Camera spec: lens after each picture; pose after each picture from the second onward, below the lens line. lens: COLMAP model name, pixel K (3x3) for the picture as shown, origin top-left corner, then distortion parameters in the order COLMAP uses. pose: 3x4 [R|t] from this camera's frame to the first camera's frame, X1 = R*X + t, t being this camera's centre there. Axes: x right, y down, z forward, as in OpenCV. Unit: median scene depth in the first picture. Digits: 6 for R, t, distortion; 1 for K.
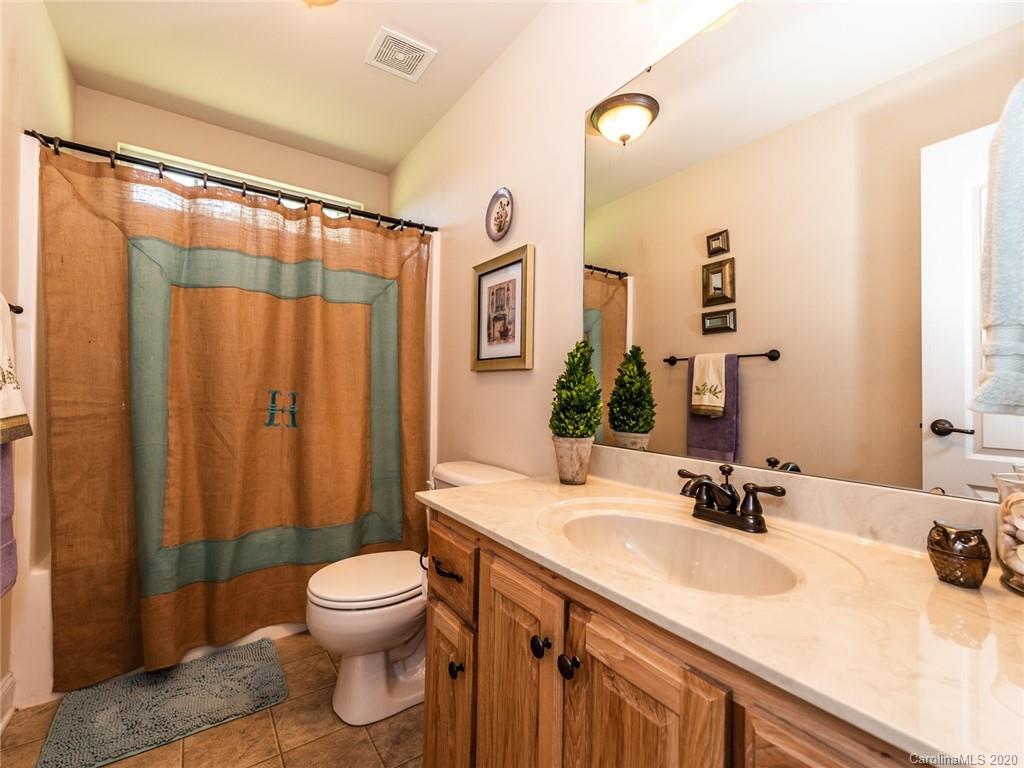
lens RADIAL K [[451.9, 0, 510.9], [0, 451.9, 387.8], [0, 0, 1]] dist [0.009314, -0.000175]
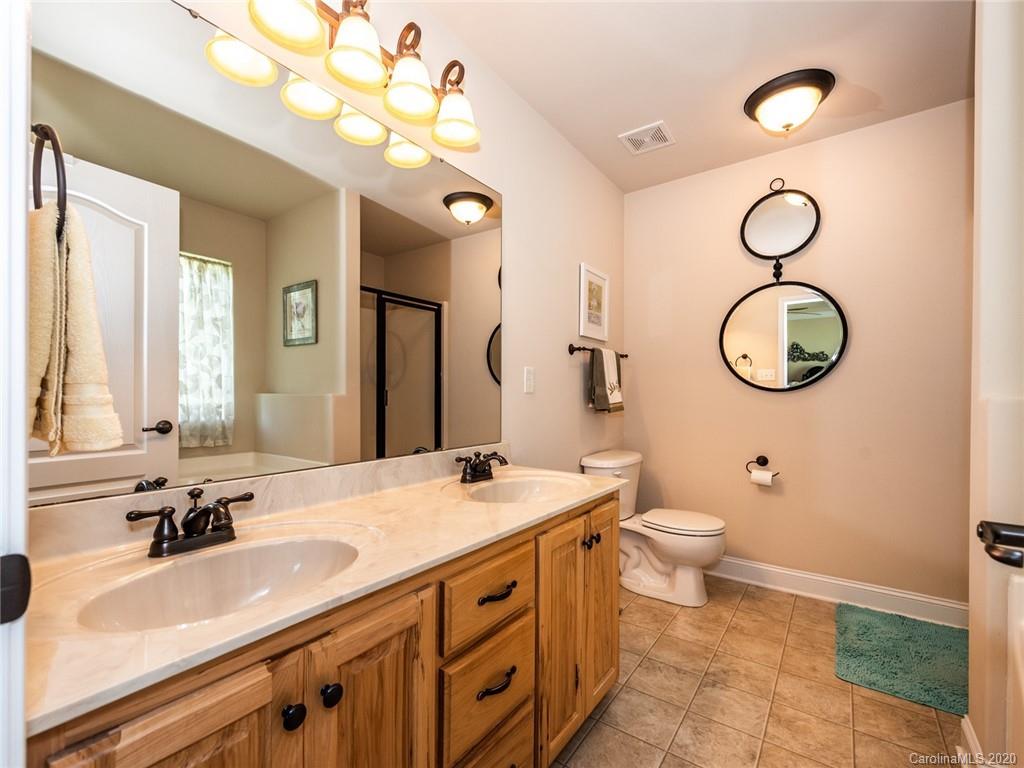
lens RADIAL K [[451.9, 0, 510.9], [0, 451.9, 387.8], [0, 0, 1]] dist [0.009314, -0.000175]
pose [[-0.323485, 0.023229, 0.945948, -0.730368], [-0.008862, 0.999580, -0.027577, -0.024930], [-0.946192, -0.017304, -0.323144, 0.732349]]
